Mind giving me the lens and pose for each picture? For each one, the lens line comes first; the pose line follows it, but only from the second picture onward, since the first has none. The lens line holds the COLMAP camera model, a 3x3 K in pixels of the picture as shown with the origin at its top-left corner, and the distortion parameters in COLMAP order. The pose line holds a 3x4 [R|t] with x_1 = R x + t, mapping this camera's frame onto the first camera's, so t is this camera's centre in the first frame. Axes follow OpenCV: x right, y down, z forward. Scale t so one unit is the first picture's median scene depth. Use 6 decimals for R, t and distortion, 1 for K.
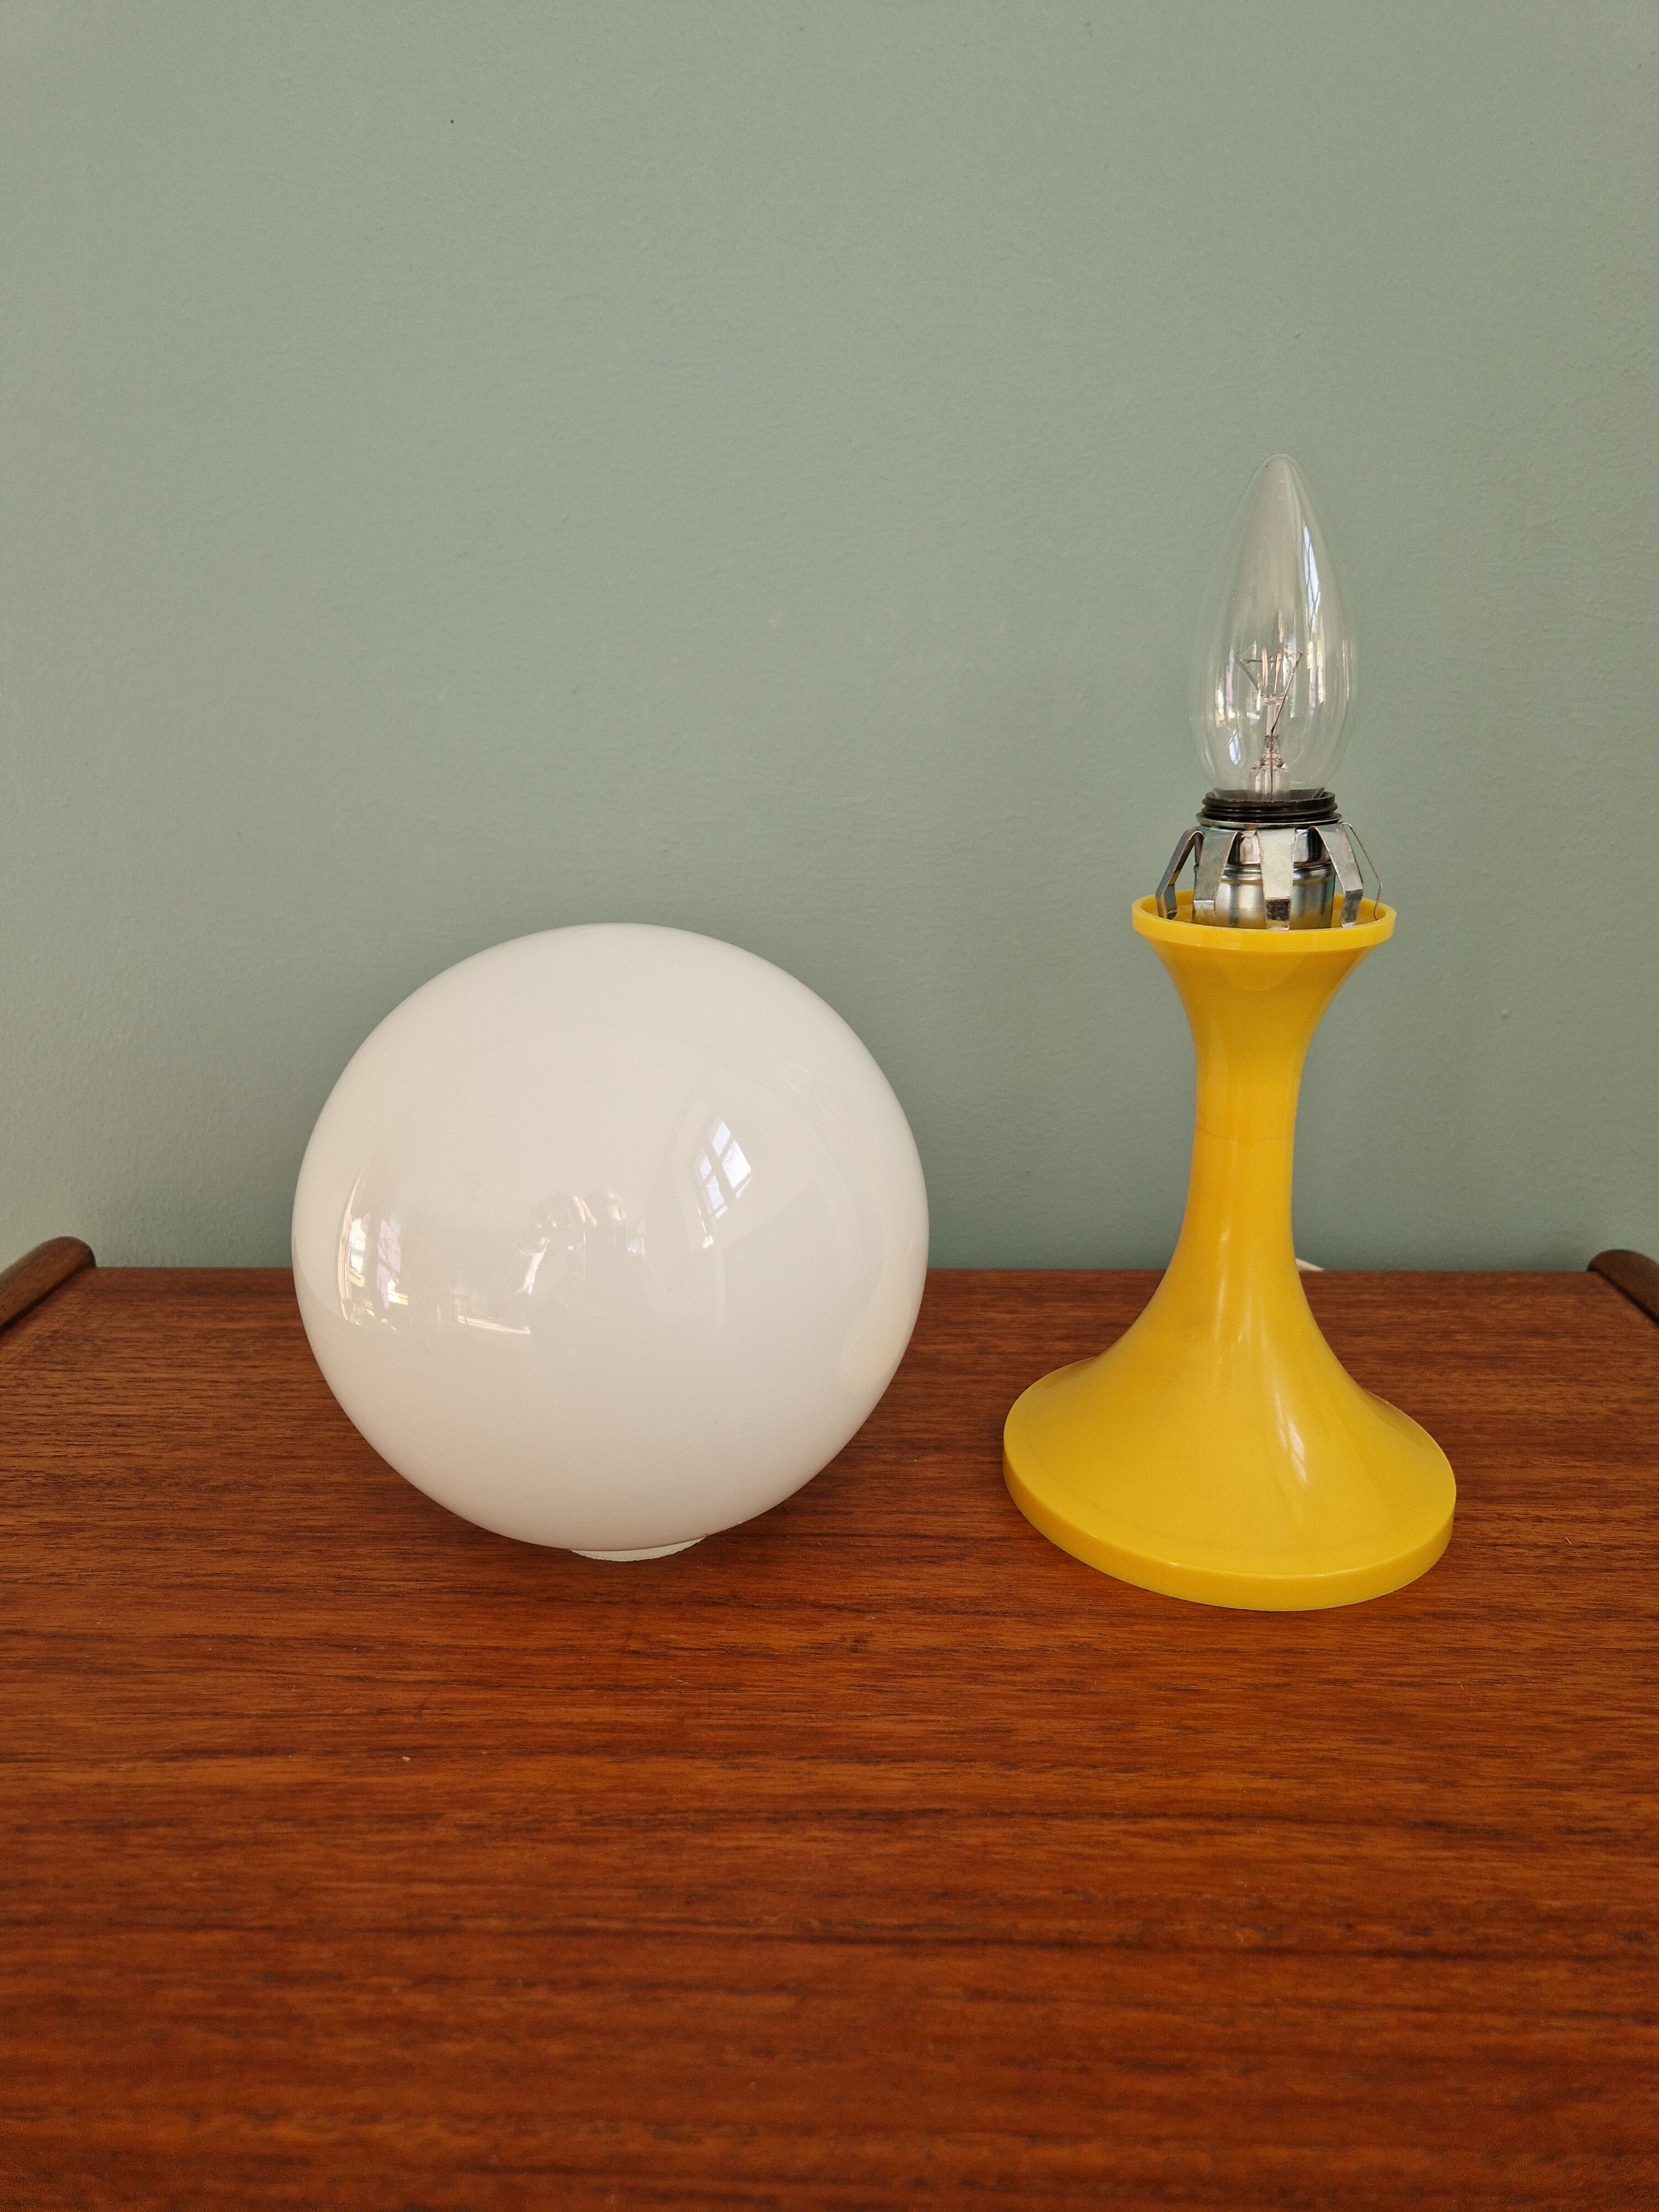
lens RADIAL K [[1490.4, 0, 839.6], [0, 1490.4, 1090.0], [0, 0, 1]] dist [0.031204, -0.032650]
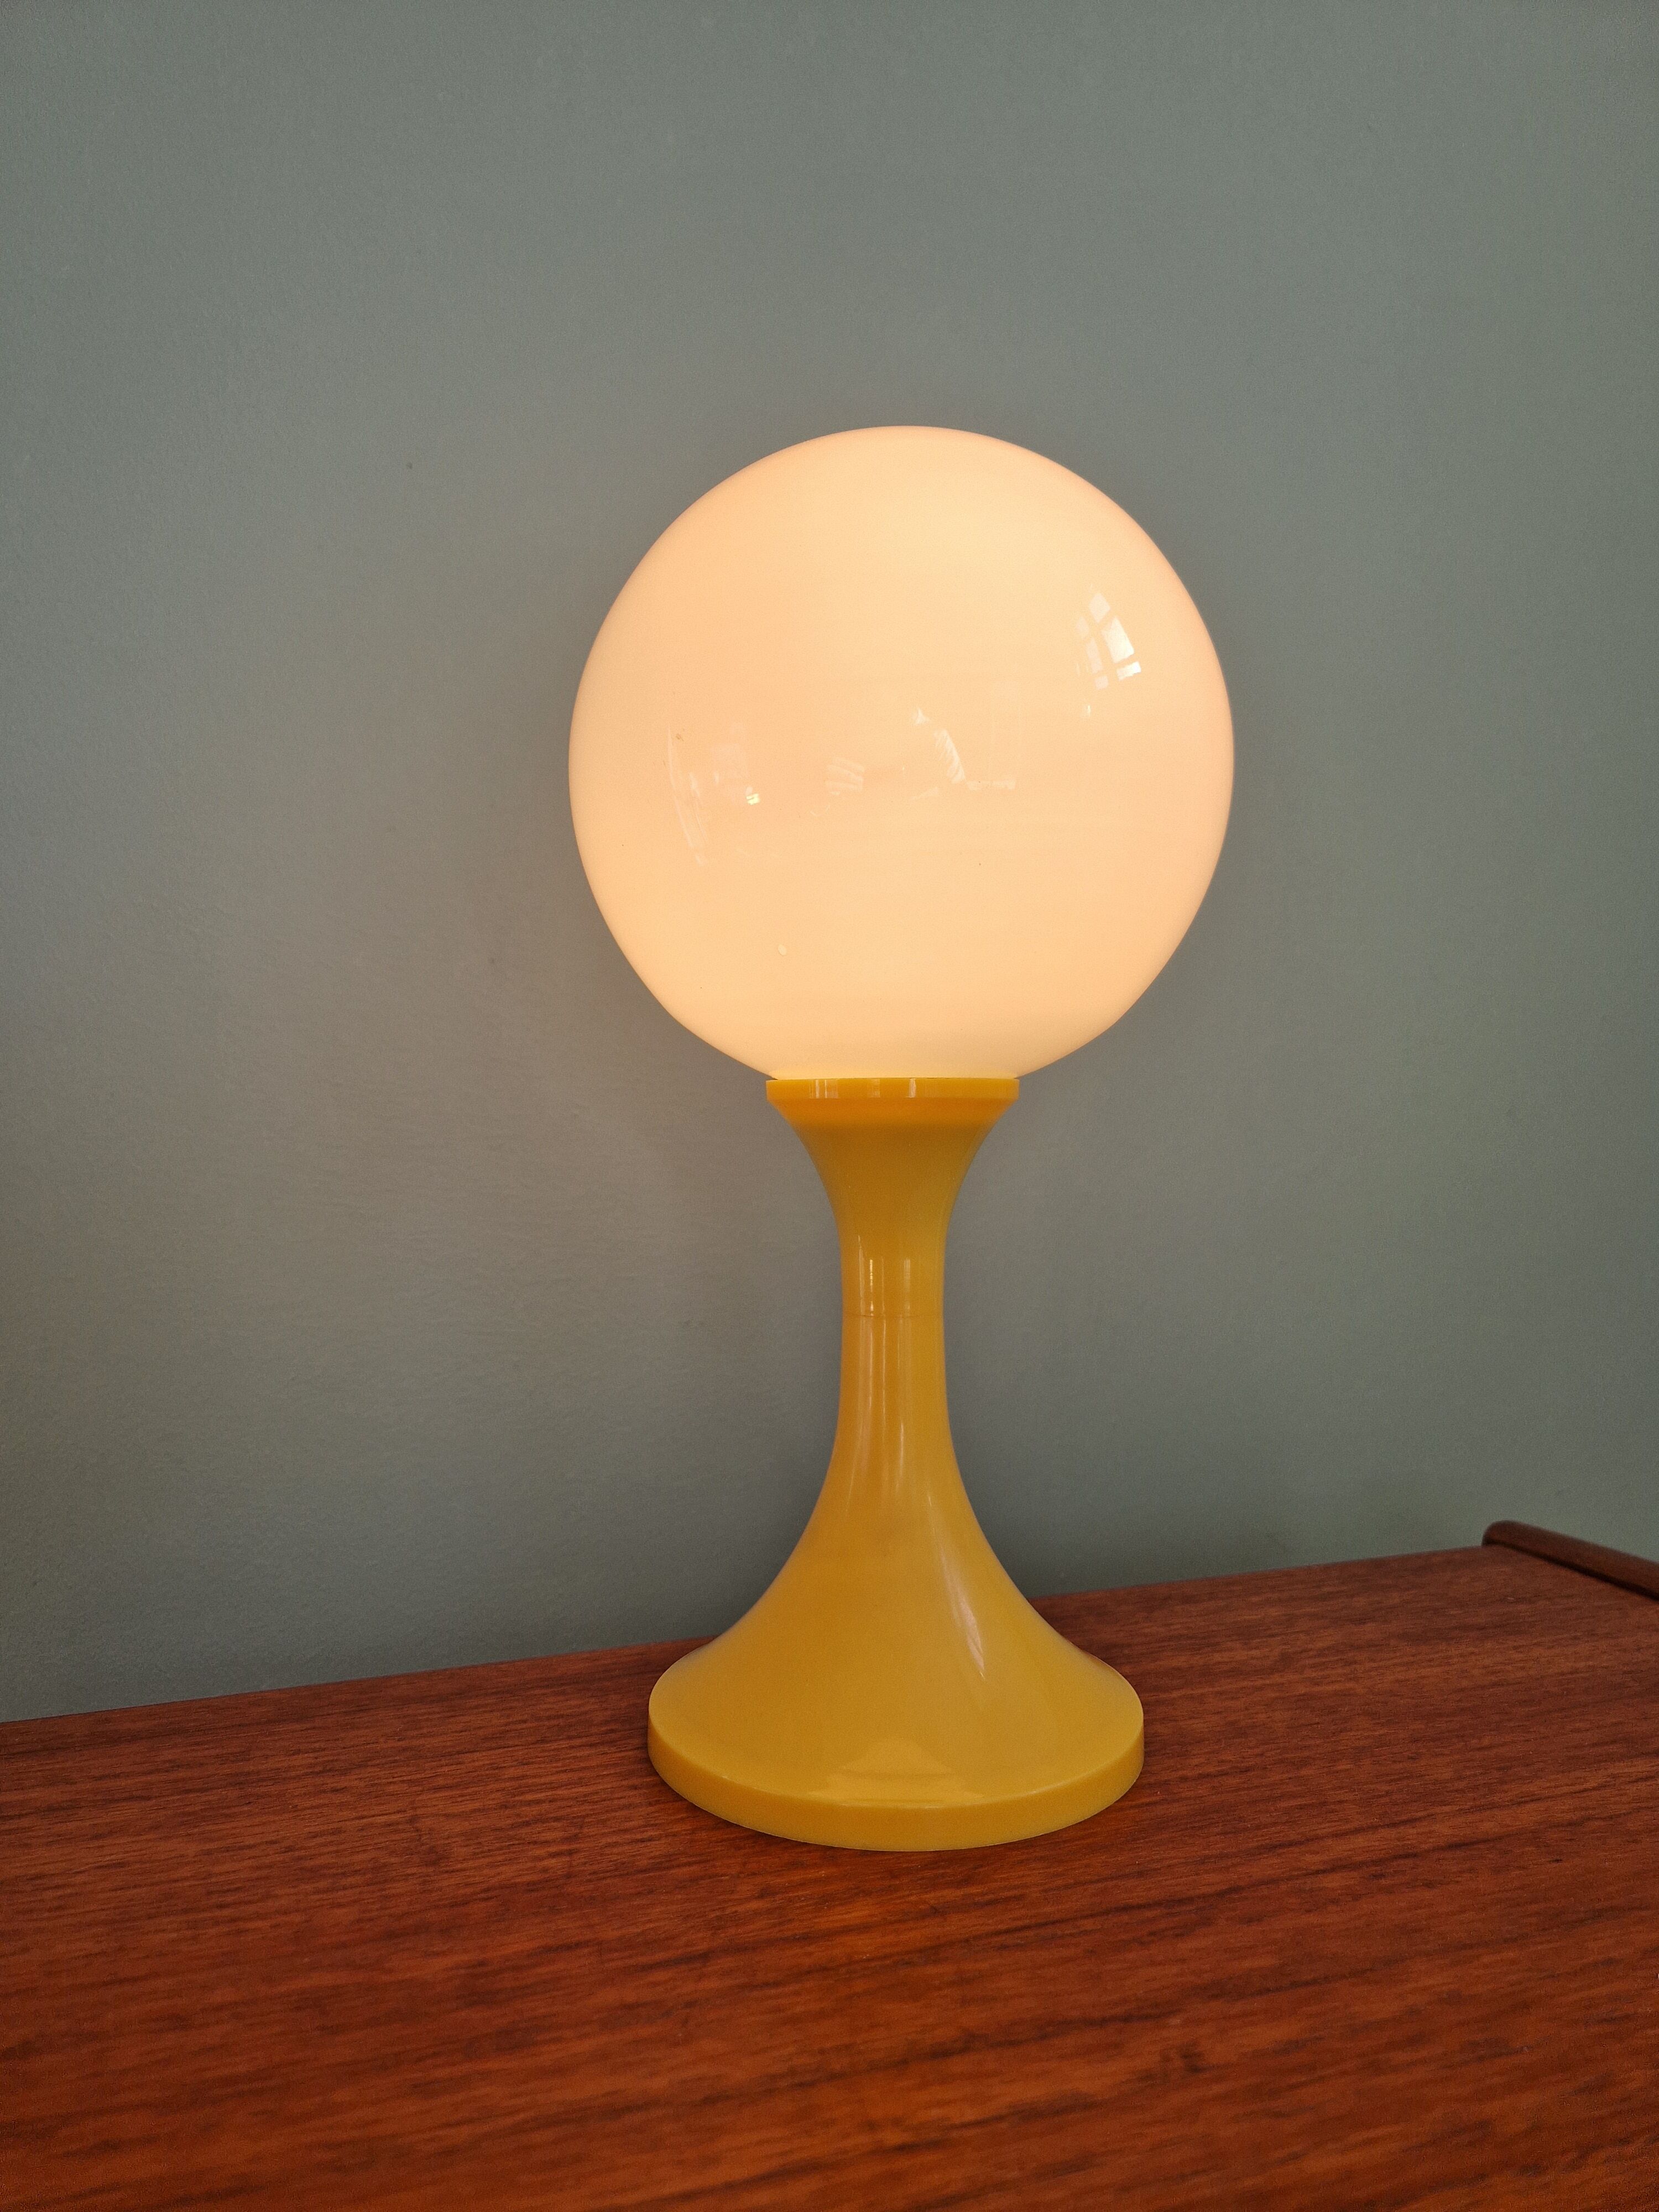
lens RADIAL K [[1490.4, 0, 798.8], [0, 1490.4, 1088.3], [0, 0, 1]] dist [0.031204, -0.032650]
pose [[0.934716, 0.016325, 0.355021, -0.410824], [0.098446, 0.947961, -0.302785, 0.140903], [-0.341488, 0.317969, 0.884467, 0.316064]]
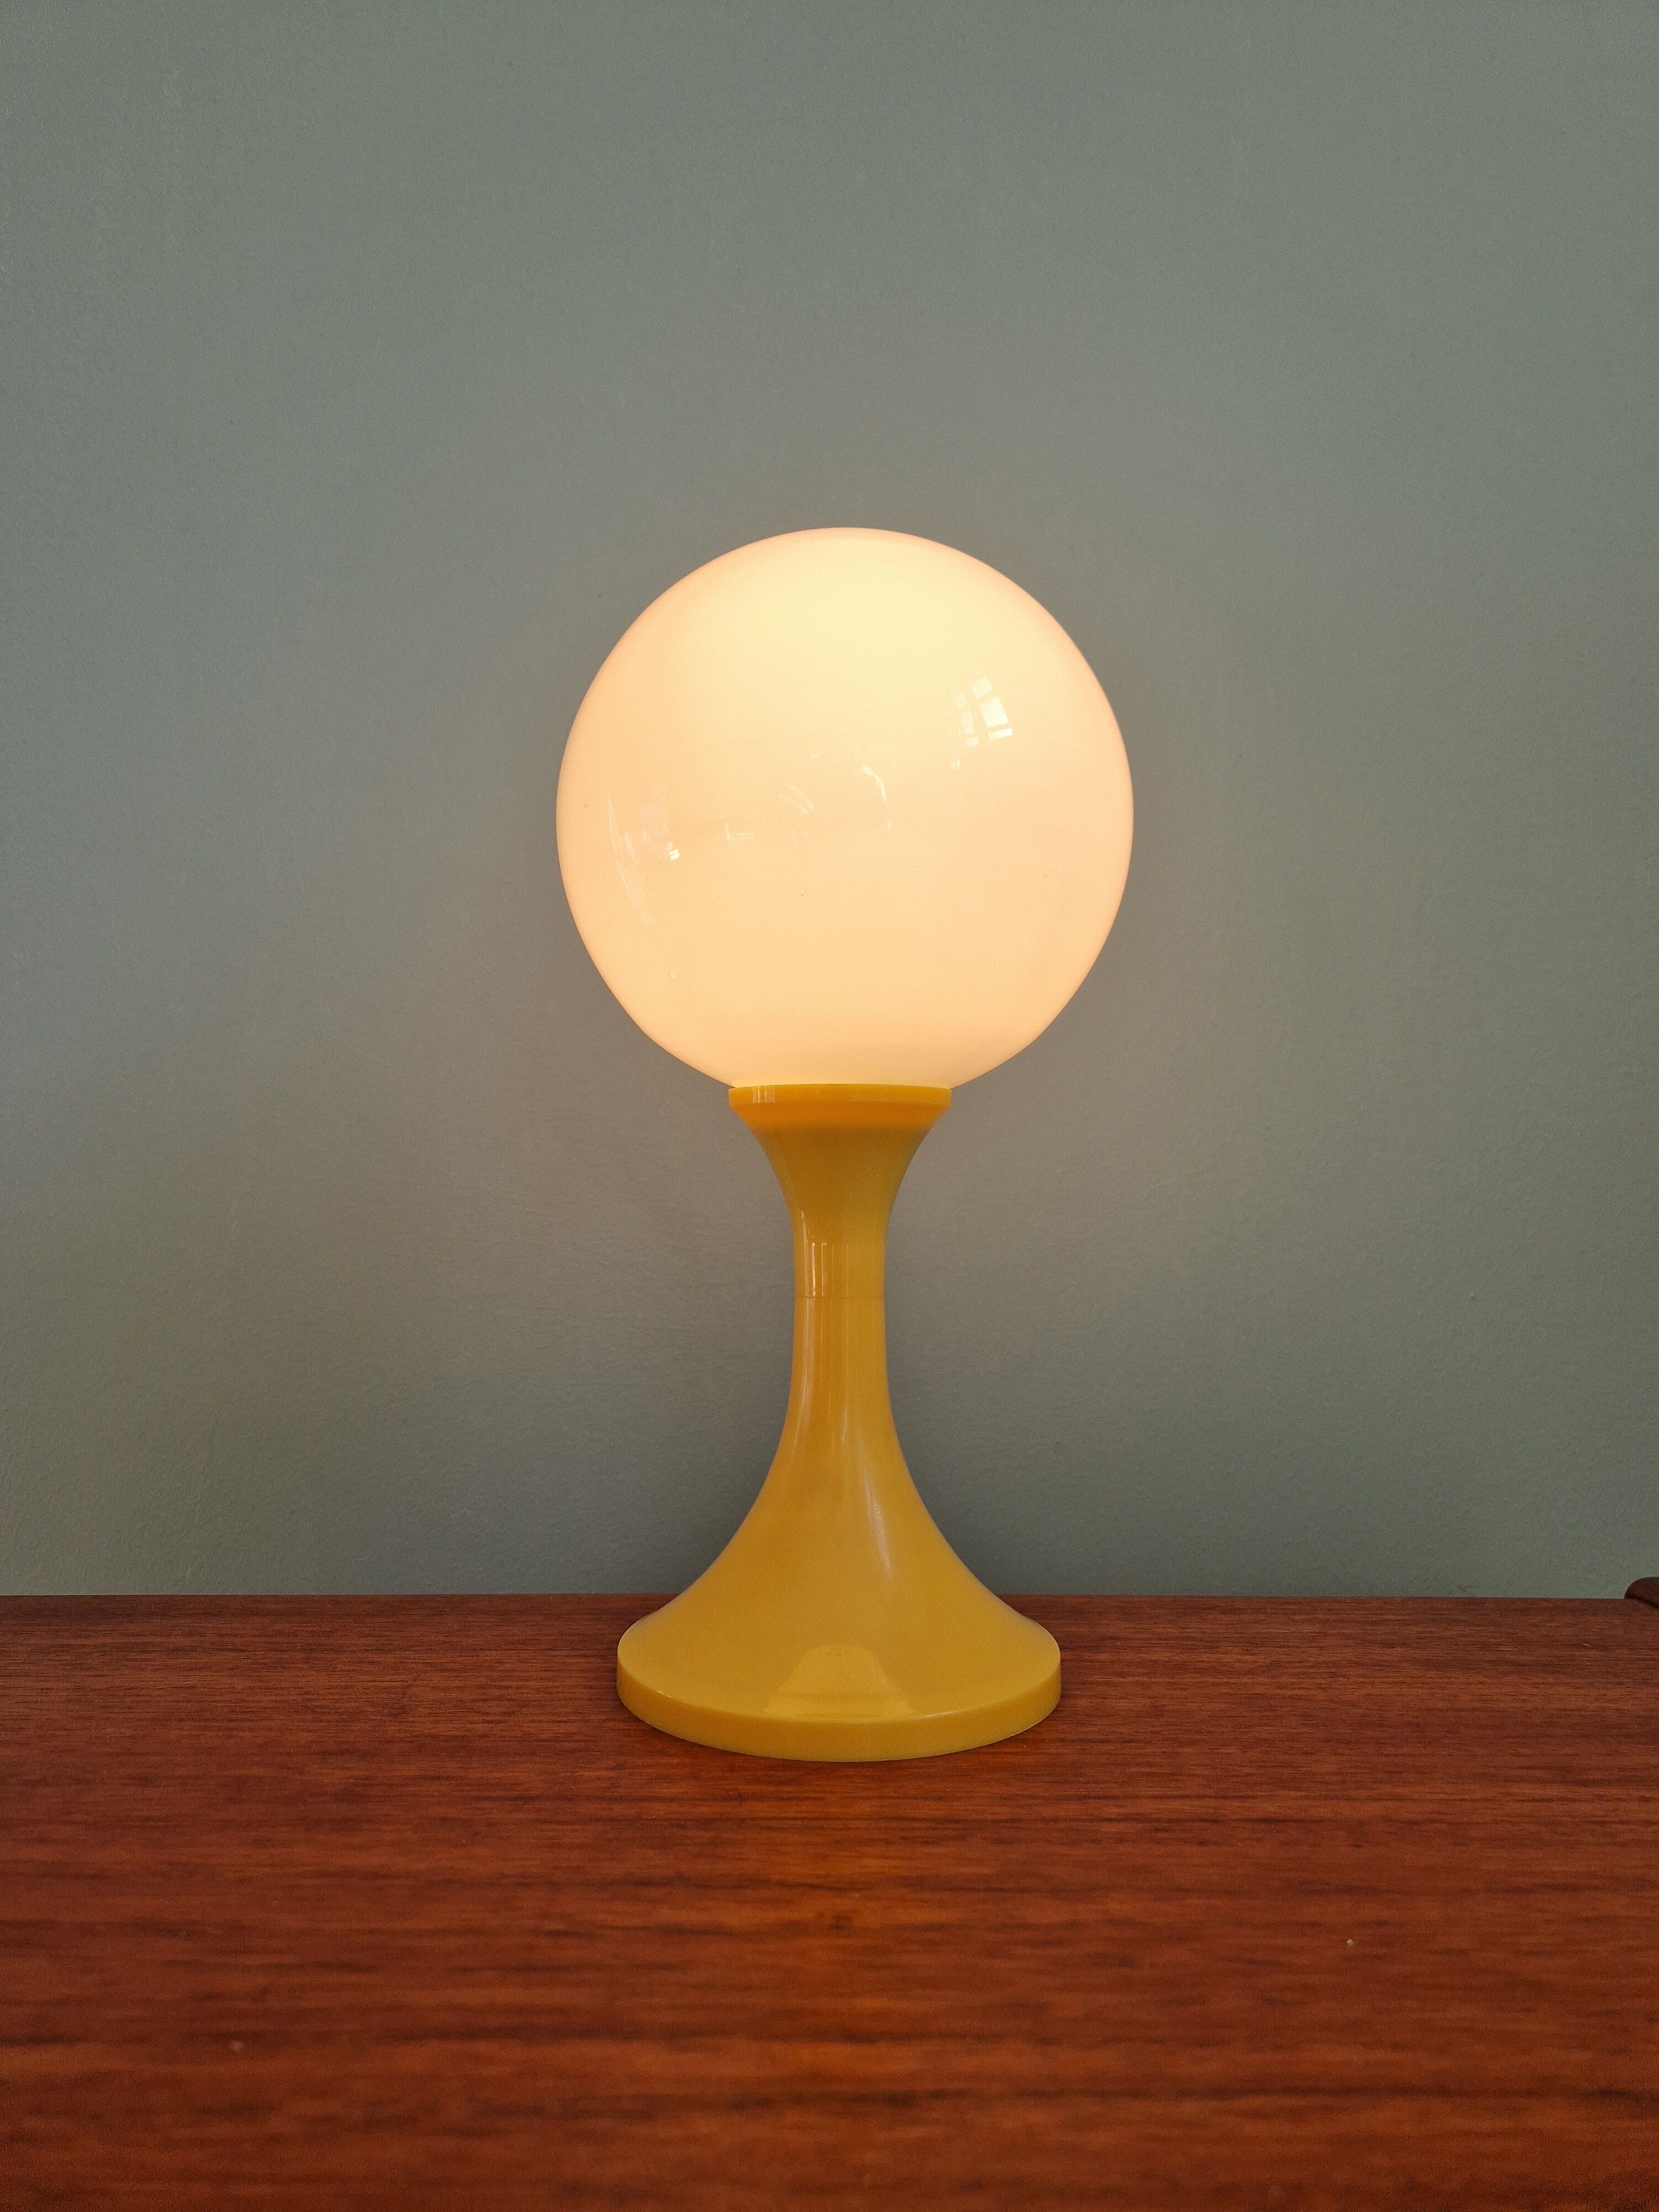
lens RADIAL K [[1490.4, 0, 841.0], [0, 1490.4, 1148.2], [0, 0, 1]] dist [0.031204, -0.032650]
pose [[0.998606, 0.019236, 0.049148, -0.033957], [-0.002358, 0.946547, -0.322557, 0.243126], [-0.052726, 0.321991, 0.945273, 0.130906]]
